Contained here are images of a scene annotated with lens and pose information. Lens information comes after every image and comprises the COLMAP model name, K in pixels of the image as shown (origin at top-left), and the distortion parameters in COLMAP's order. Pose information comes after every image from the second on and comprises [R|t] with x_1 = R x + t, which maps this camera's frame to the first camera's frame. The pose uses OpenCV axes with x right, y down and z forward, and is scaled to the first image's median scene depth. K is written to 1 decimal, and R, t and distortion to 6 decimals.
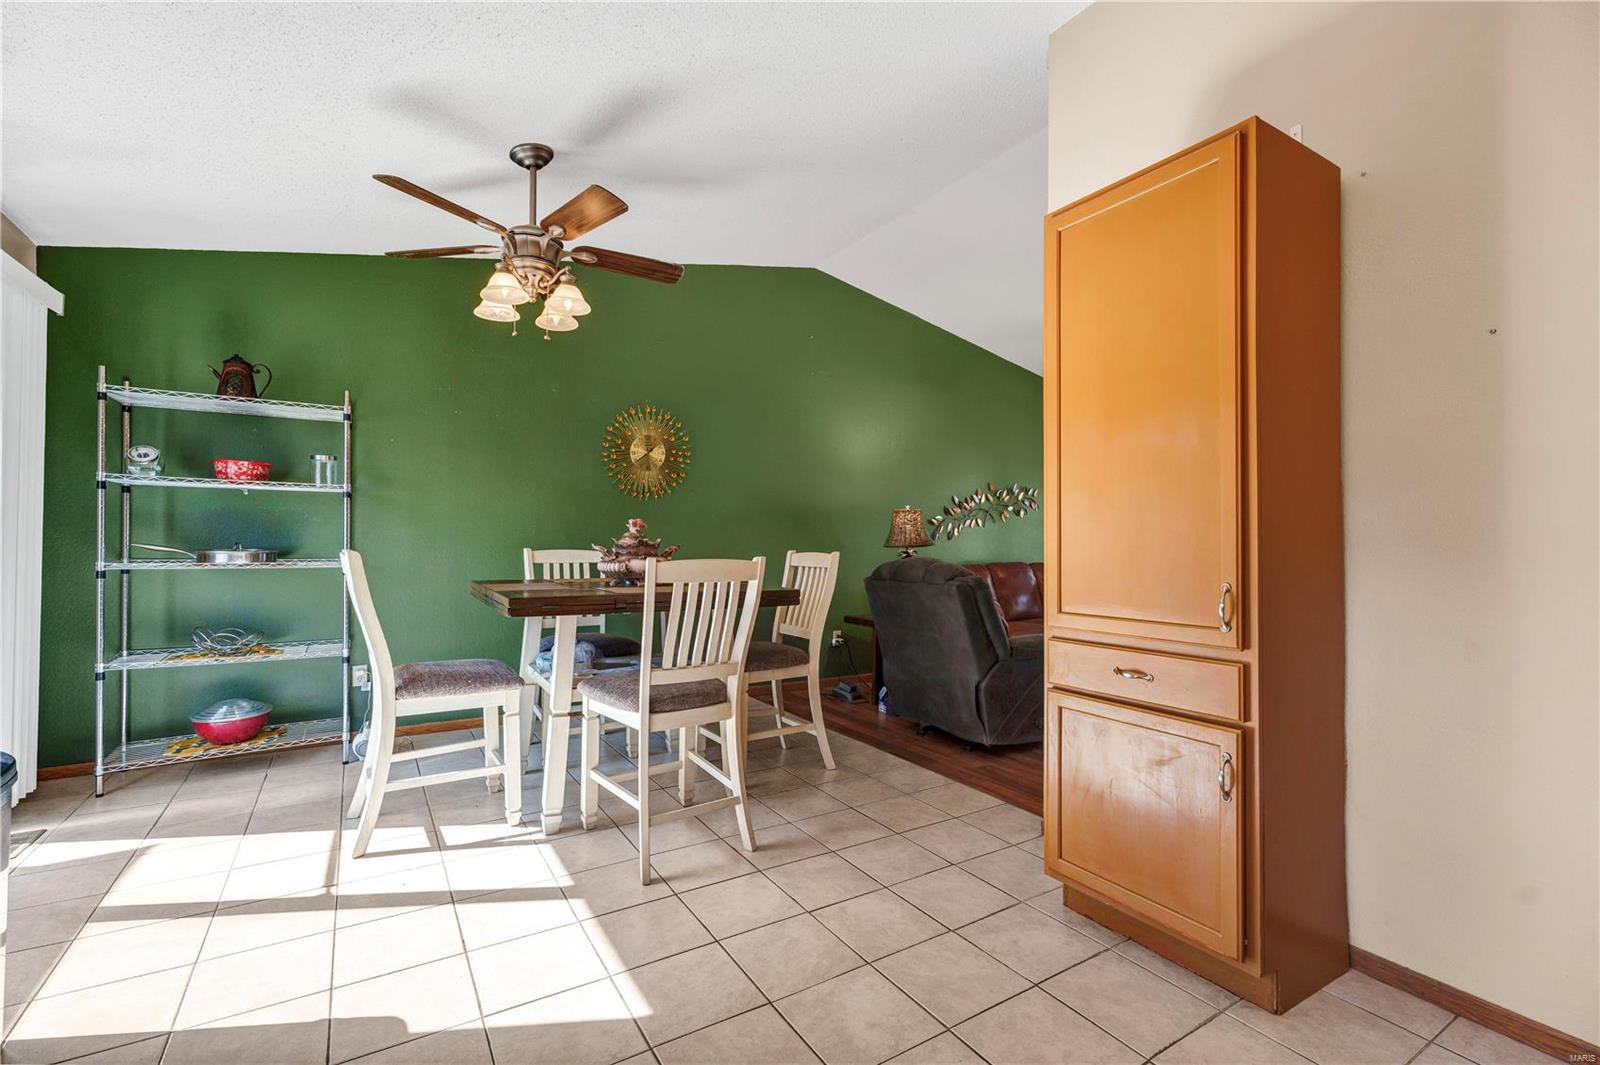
lens RADIAL K [[719.8, 0, 800.9], [0, 719.8, 526.3], [0, 0, 1]] dist [0.001080, 0.001681]
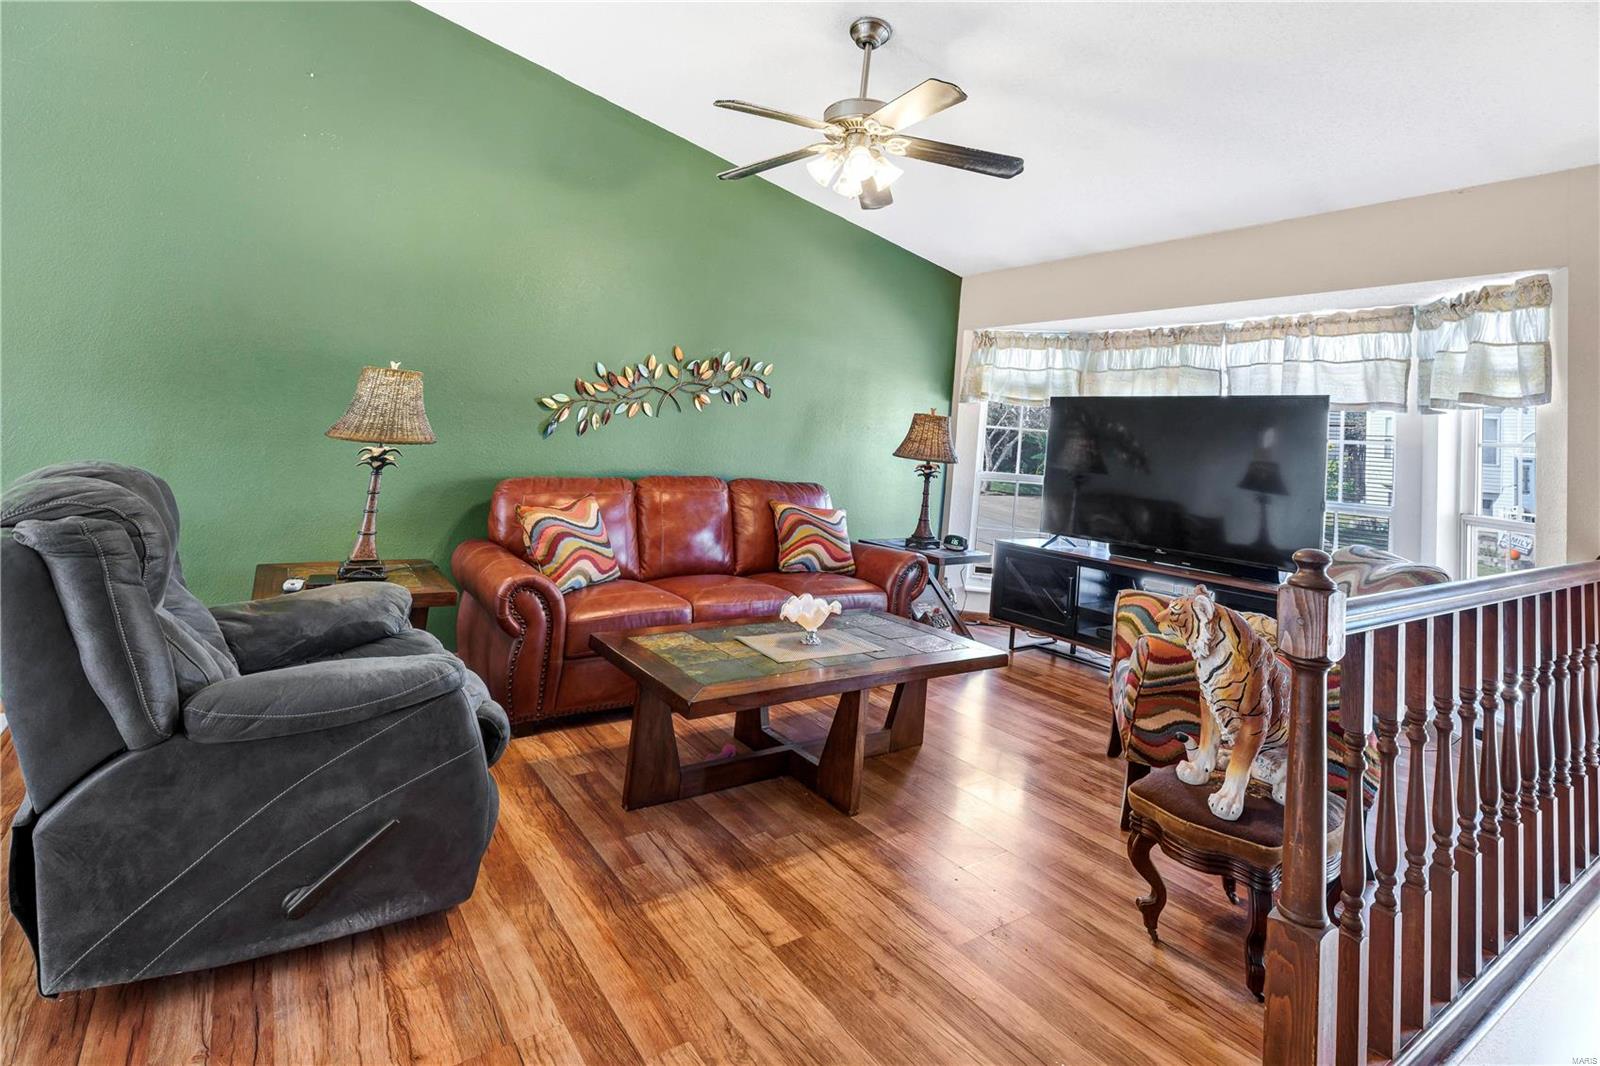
lens RADIAL K [[719.8, 0, 797.5], [0, 719.8, 530.8], [0, 0, 1]] dist [0.001080, 0.001681]
pose [[0.996292, 0.017605, 0.084221, 0.326413], [-0.028528, 0.991062, 0.130314, 0.014041], [-0.081174, -0.132234, 0.987889, 0.360876]]
